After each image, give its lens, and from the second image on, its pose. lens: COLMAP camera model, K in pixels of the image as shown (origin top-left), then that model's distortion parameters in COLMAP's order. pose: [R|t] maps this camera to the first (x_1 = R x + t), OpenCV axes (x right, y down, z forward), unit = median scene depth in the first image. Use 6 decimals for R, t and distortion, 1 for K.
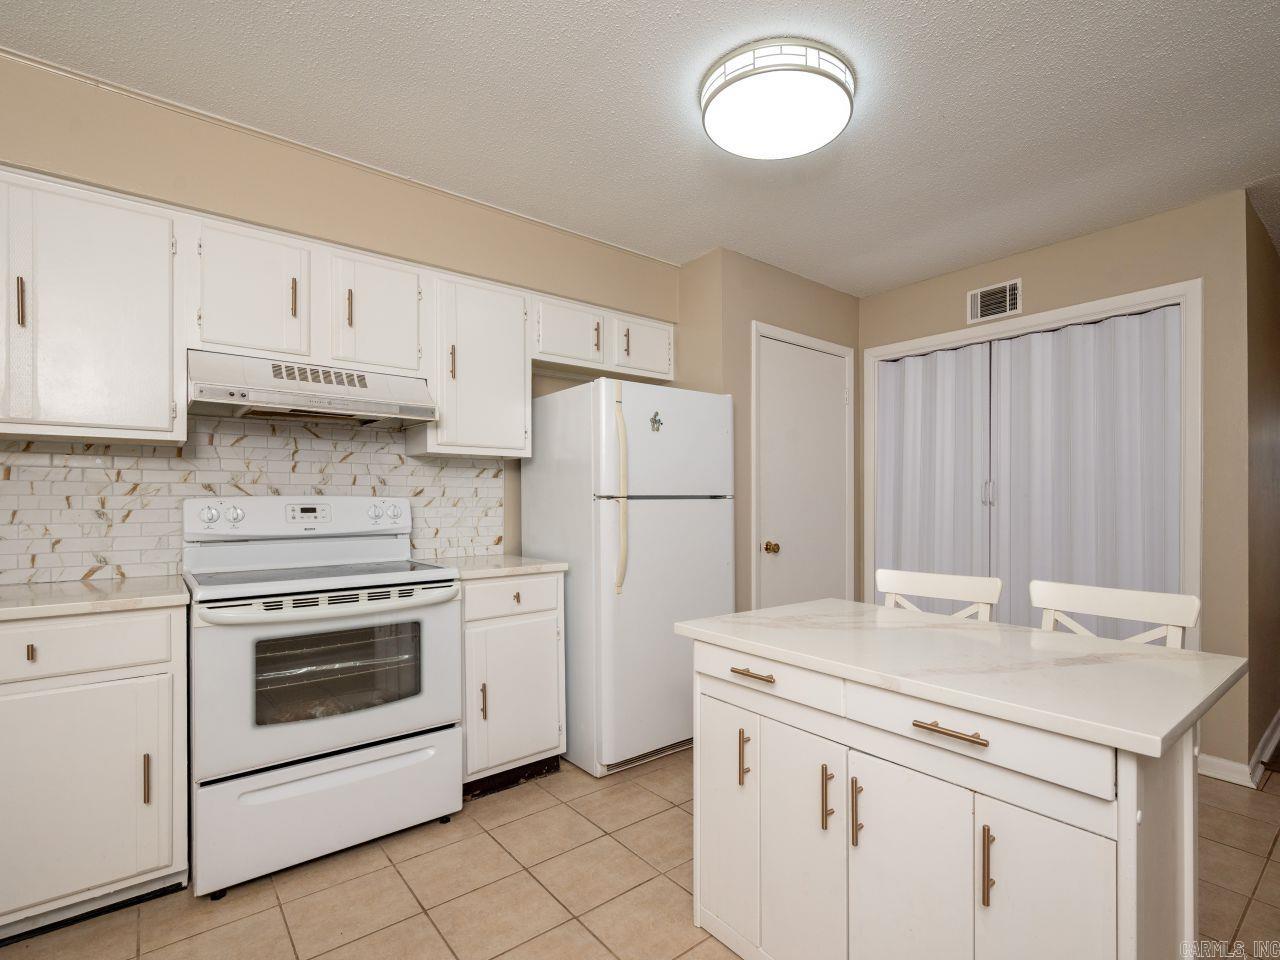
lens RADIAL K [[607.2, 0, 677.3], [0, 607.2, 498.5], [0, 0, 1]] dist [-0.000330, 0.000101]
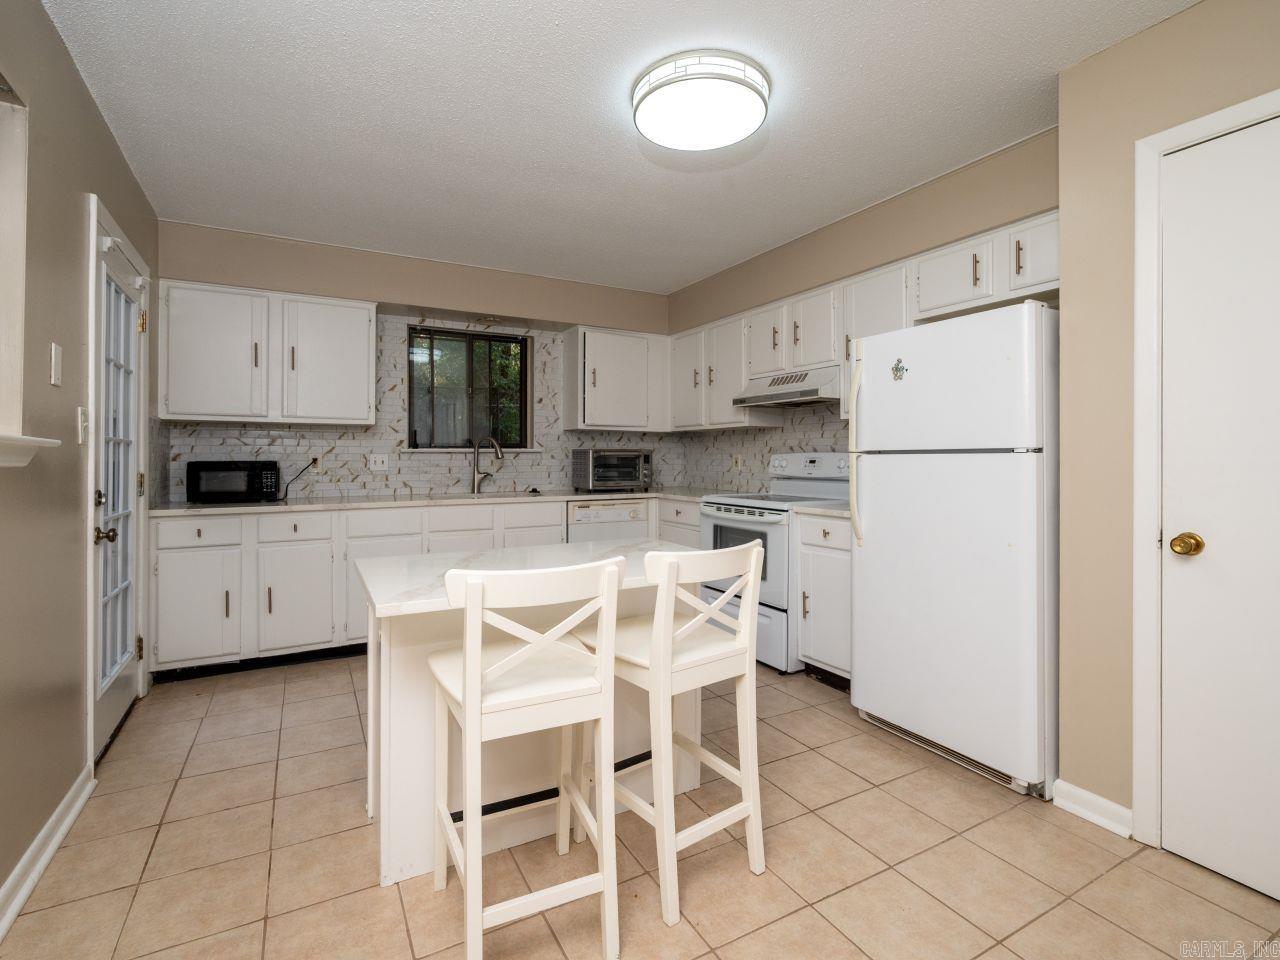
lens RADIAL K [[592.6, 0, 649.5], [0, 592.6, 451.8], [0, 0, 1]] dist [-0.002468, -0.000197]
pose [[-0.165450, -0.005936, -0.986200, 1.081079], [0.006586, 0.999953, -0.007123, 0.001841], [0.986196, -0.007674, -0.165403, 0.920745]]
